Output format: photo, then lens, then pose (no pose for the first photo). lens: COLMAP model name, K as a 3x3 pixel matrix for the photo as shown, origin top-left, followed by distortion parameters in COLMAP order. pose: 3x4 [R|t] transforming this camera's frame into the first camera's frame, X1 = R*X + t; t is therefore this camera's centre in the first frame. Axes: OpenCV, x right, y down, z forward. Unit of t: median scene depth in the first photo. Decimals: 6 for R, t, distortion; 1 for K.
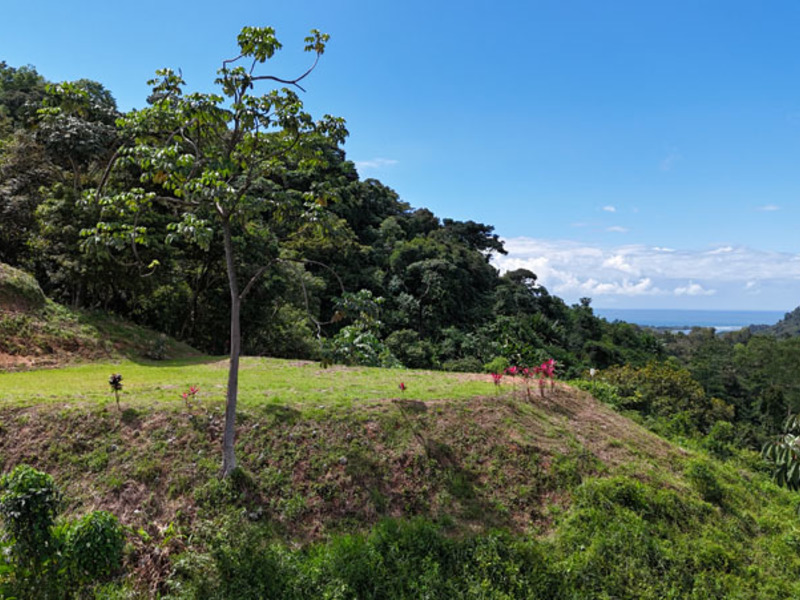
lens RADIAL K [[784.4, 0, 400.0], [0, 784.4, 300.0], [0, 0, 1]] dist [0.140586, -0.237538]
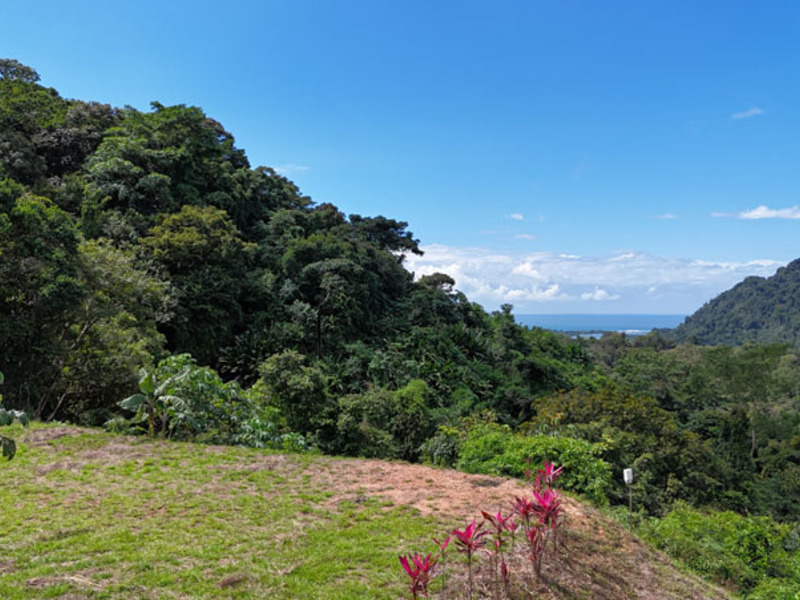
lens RADIAL K [[784.4, 0, 400.0], [0, 784.4, 300.0], [0, 0, 1]] dist [0.140586, -0.237538]
pose [[0.994148, -0.008986, 0.107655, 0.018964], [0.009975, 0.999913, -0.008649, -0.001516], [-0.107568, 0.009672, 0.994151, 0.155660]]
